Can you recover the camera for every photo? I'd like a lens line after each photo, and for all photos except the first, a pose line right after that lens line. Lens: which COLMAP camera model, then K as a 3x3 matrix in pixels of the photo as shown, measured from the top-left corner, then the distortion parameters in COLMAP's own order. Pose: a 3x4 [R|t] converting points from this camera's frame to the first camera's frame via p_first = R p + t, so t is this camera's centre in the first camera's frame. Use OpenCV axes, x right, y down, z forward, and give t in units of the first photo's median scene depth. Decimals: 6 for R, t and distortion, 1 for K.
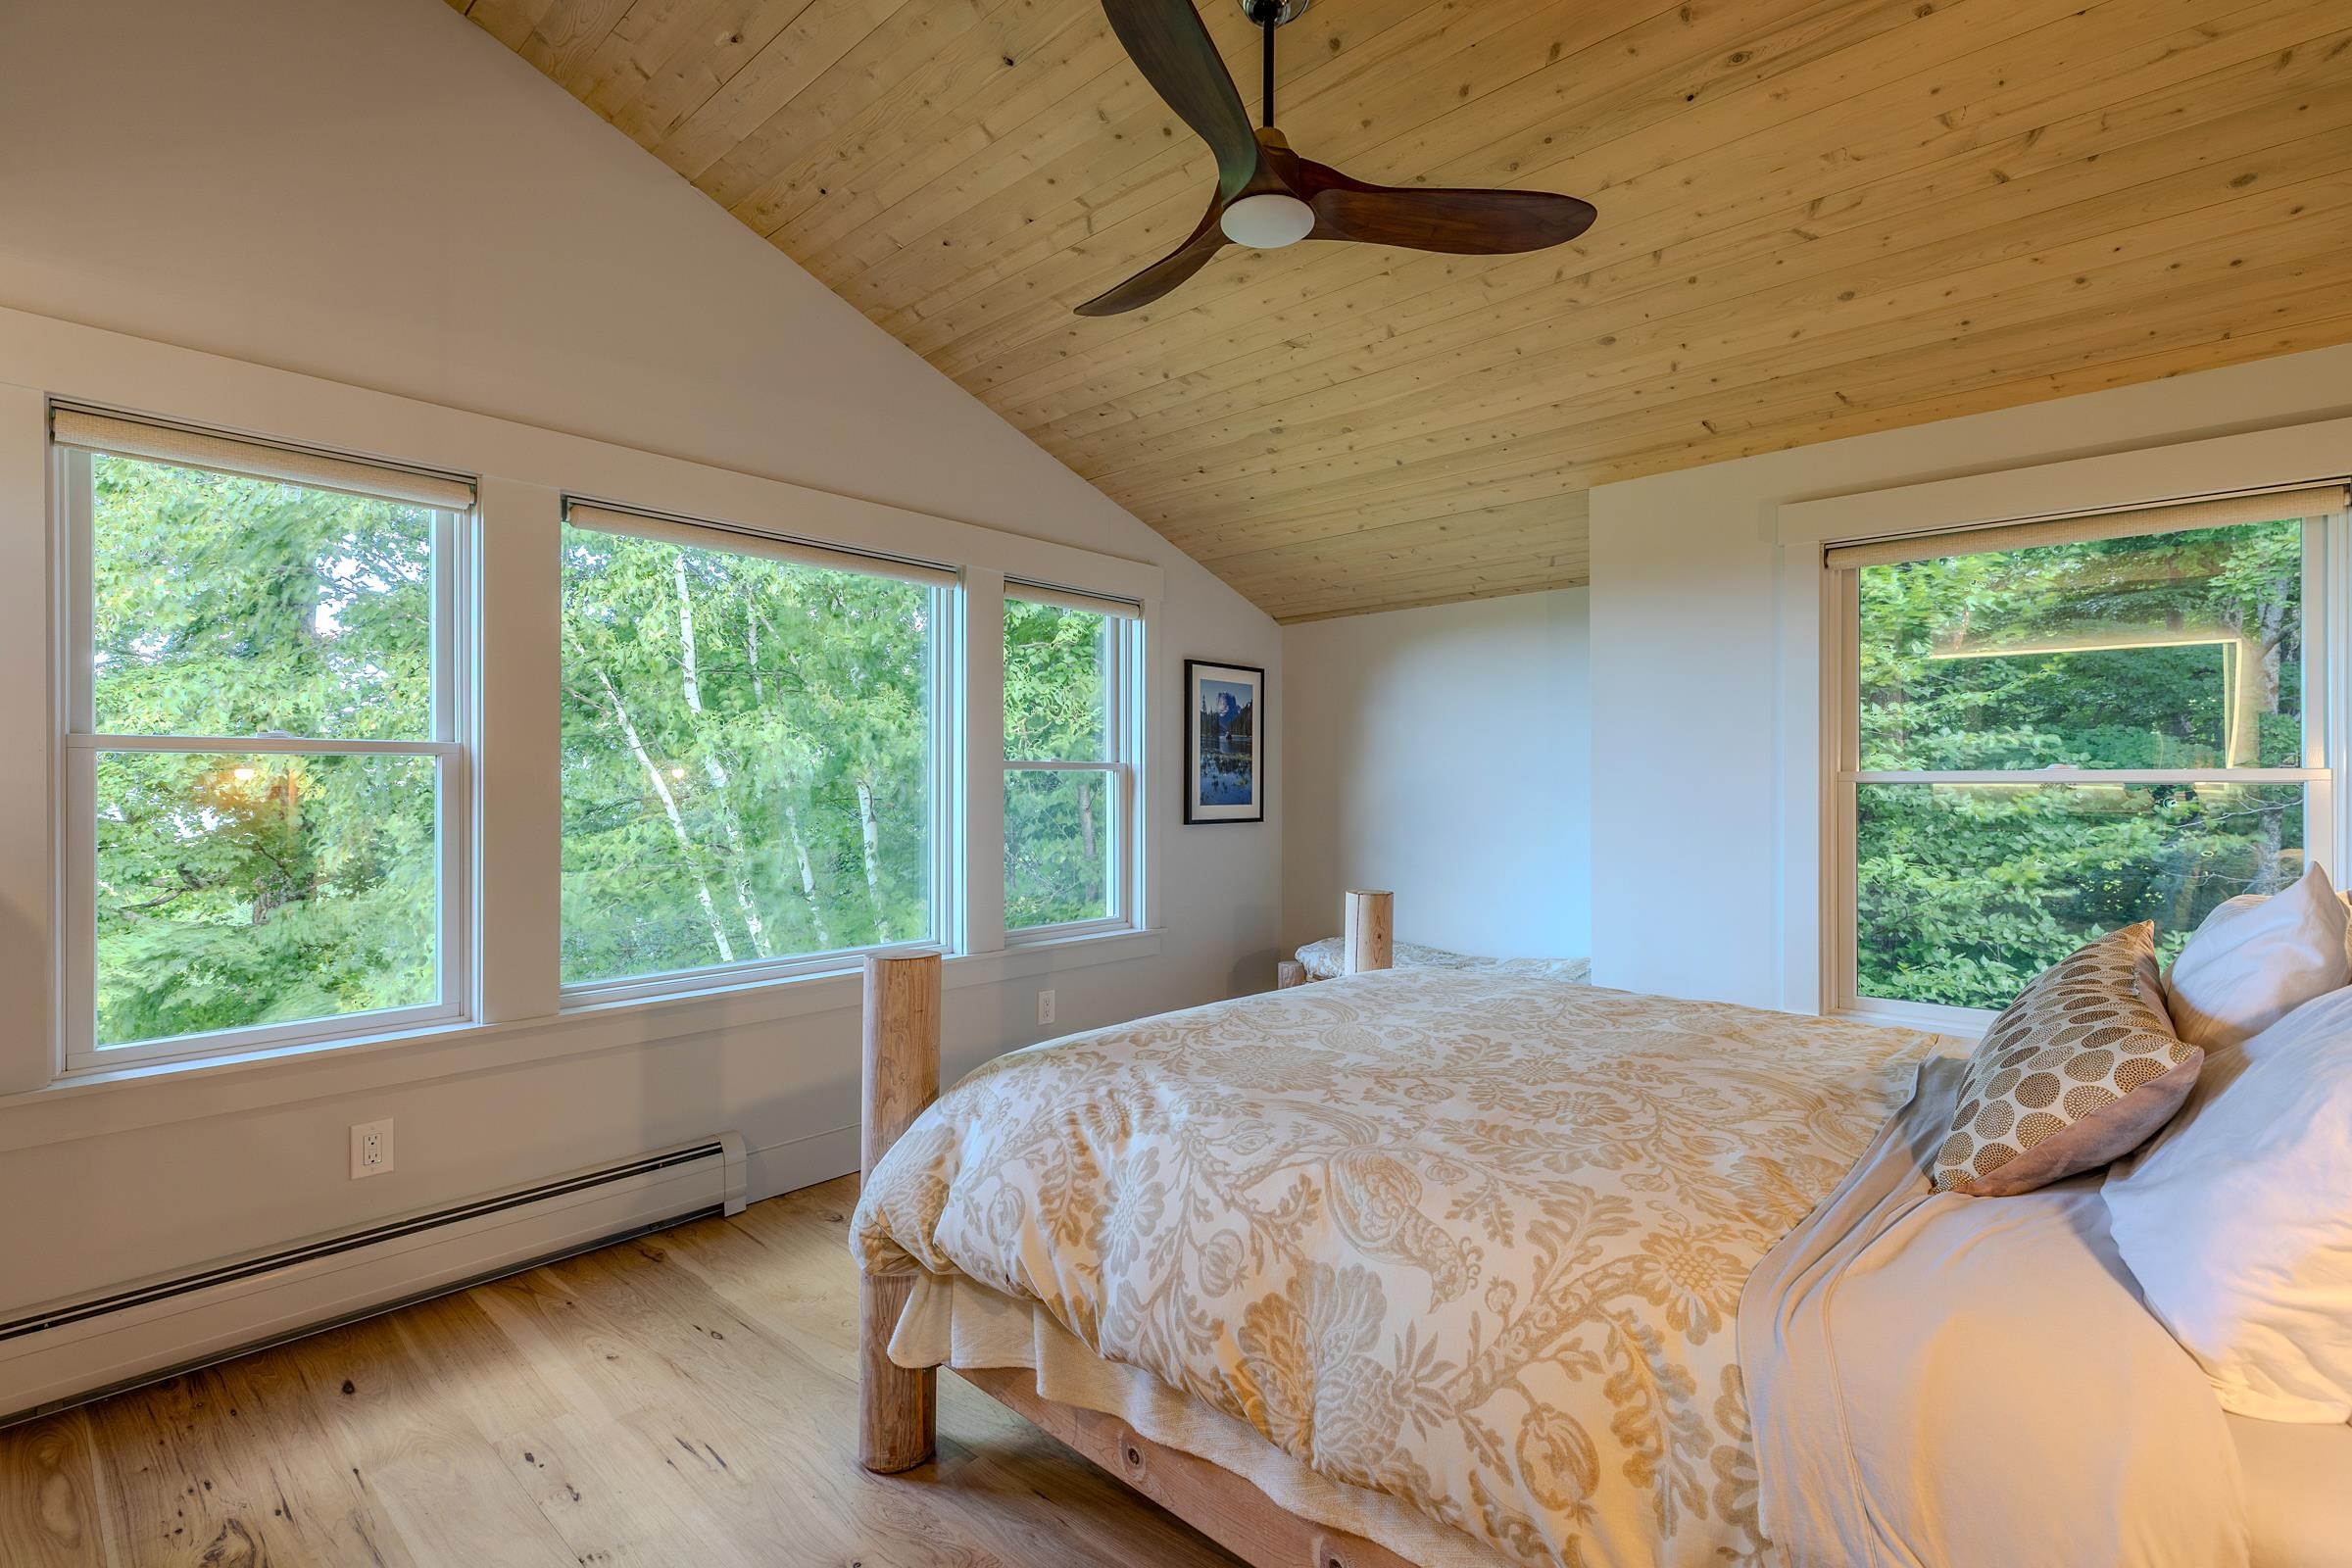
lens RADIAL K [[1062.3, 0, 1180.6], [0, 1062.3, 785.4], [0, 0, 1]] dist [0.001346, 0.000474]
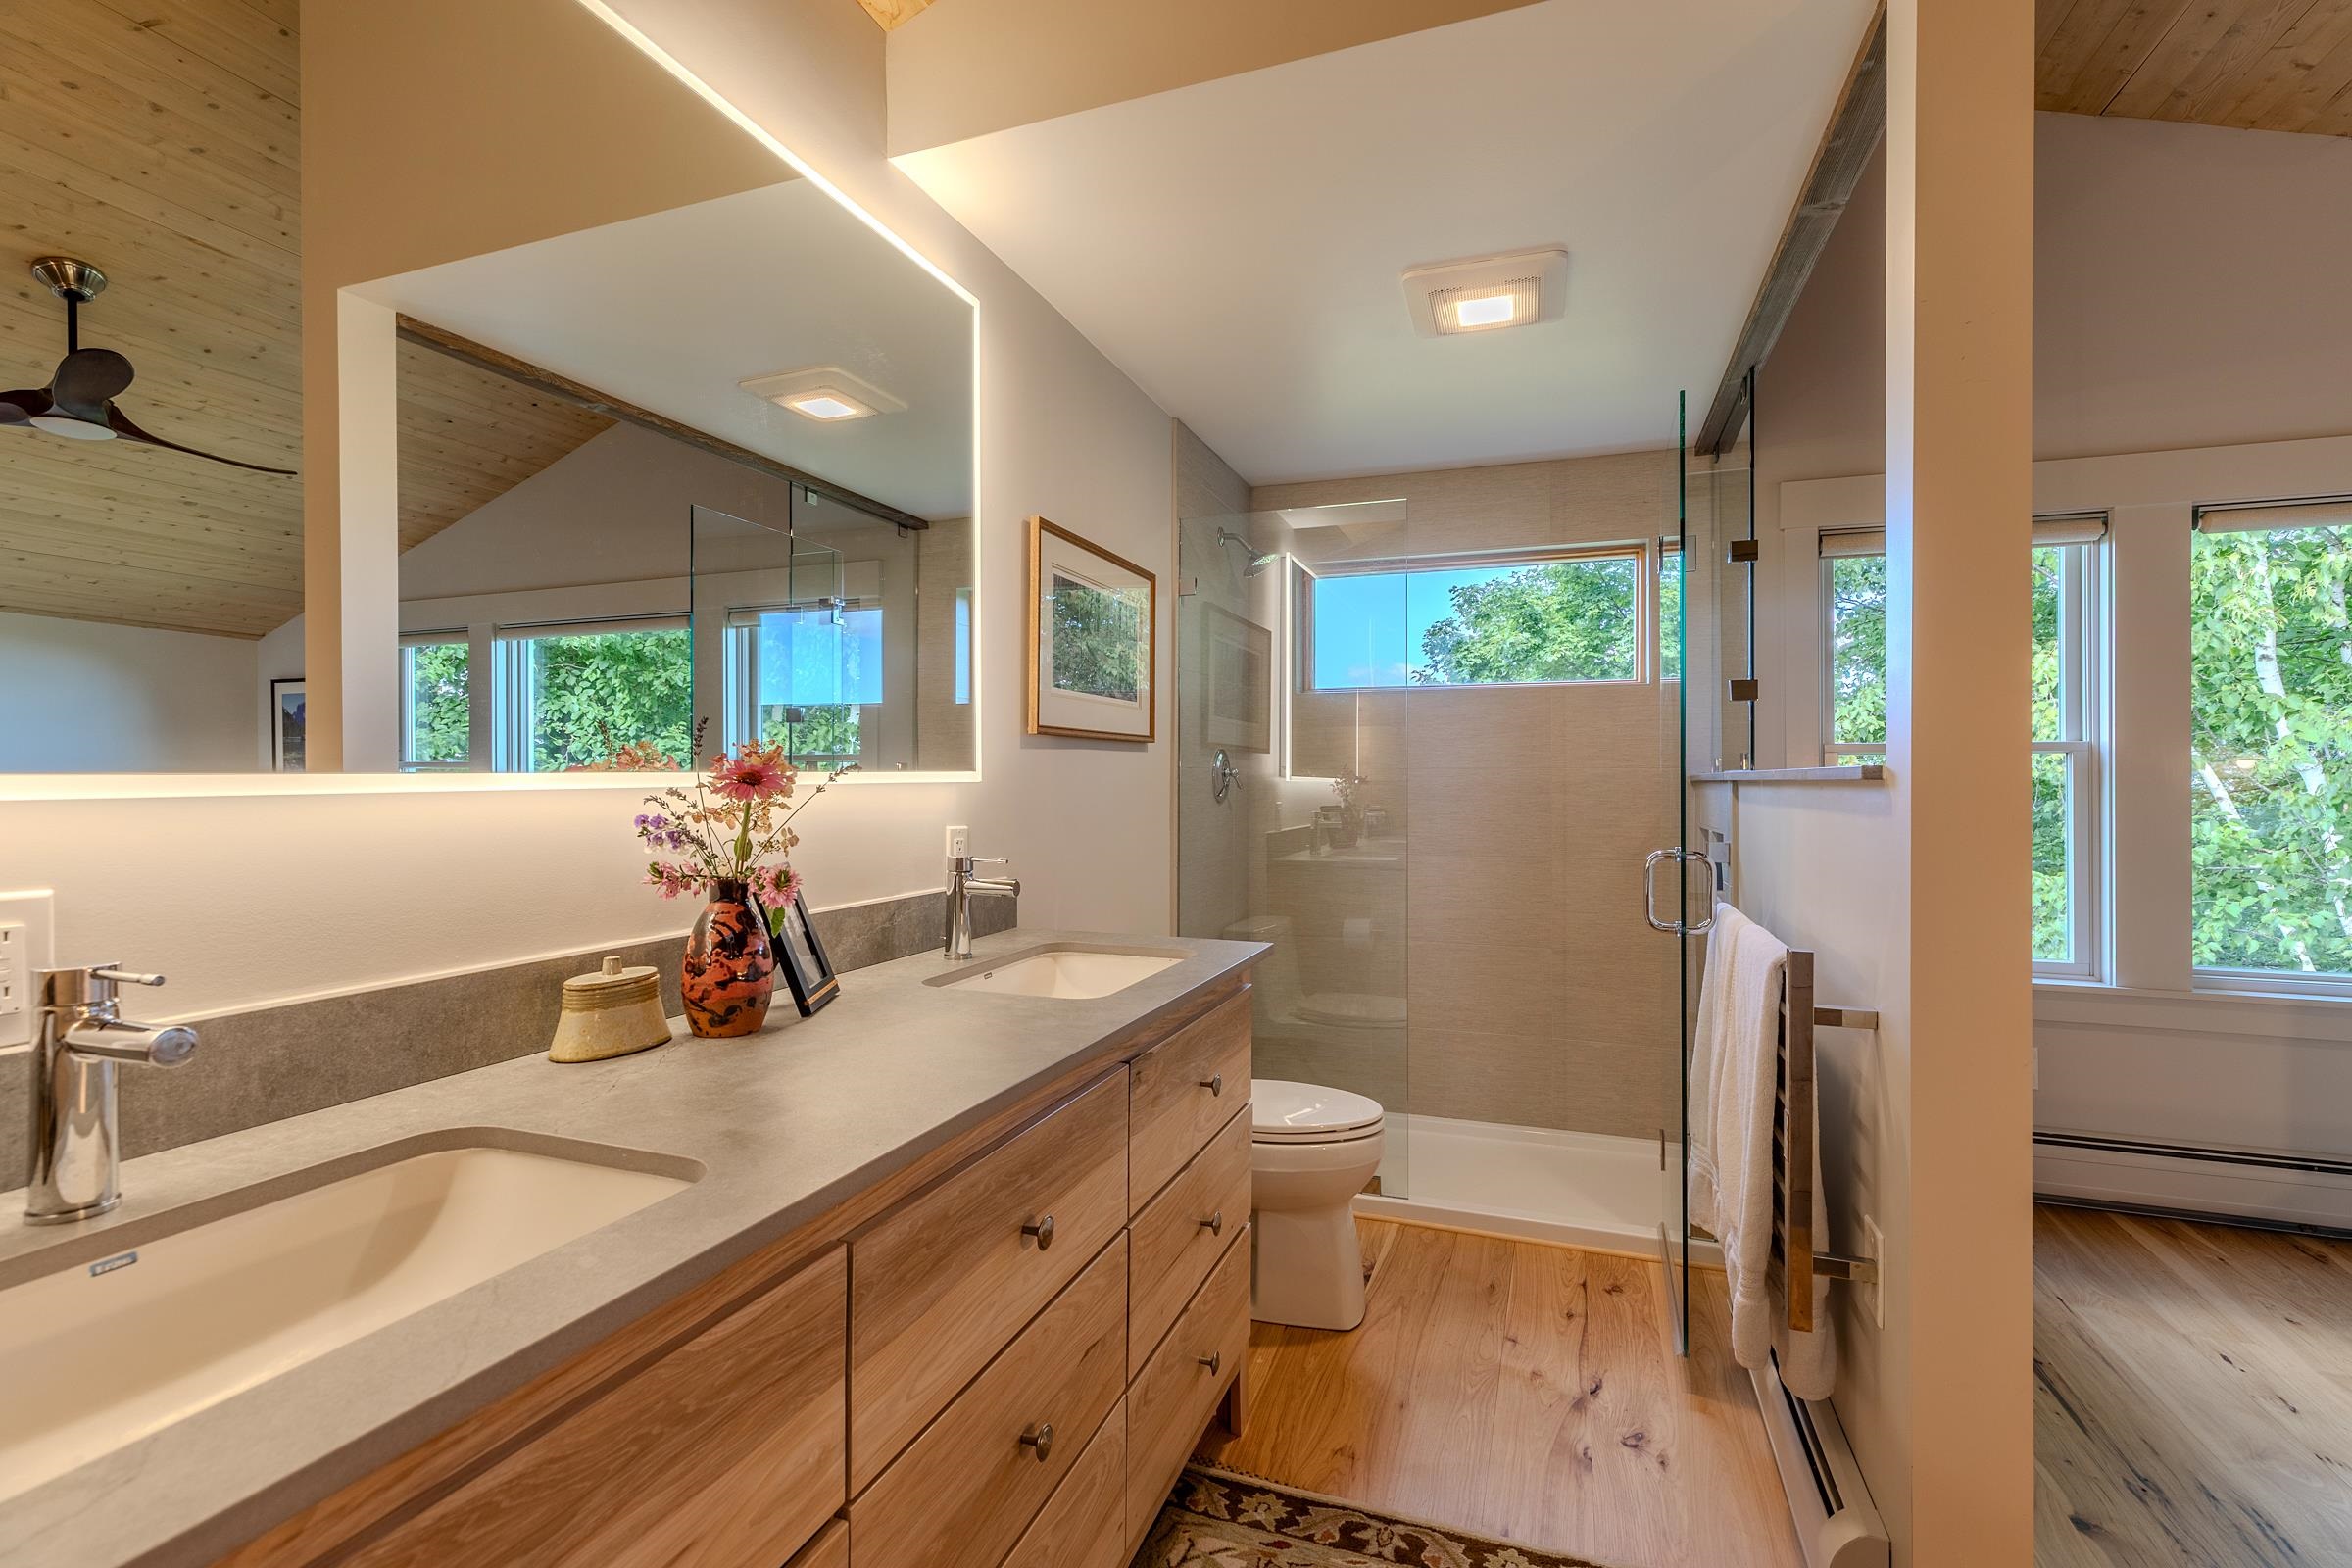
lens RADIAL K [[1062.3, 0, 1172.1], [0, 1062.3, 776.3], [0, 0, 1]] dist [0.001346, 0.000474]
pose [[0.378682, 0.001122, -0.925526, 0.018751], [-0.000994, 0.999999, 0.000806, -0.002364], [0.925527, 0.000615, 0.378682, -0.358402]]
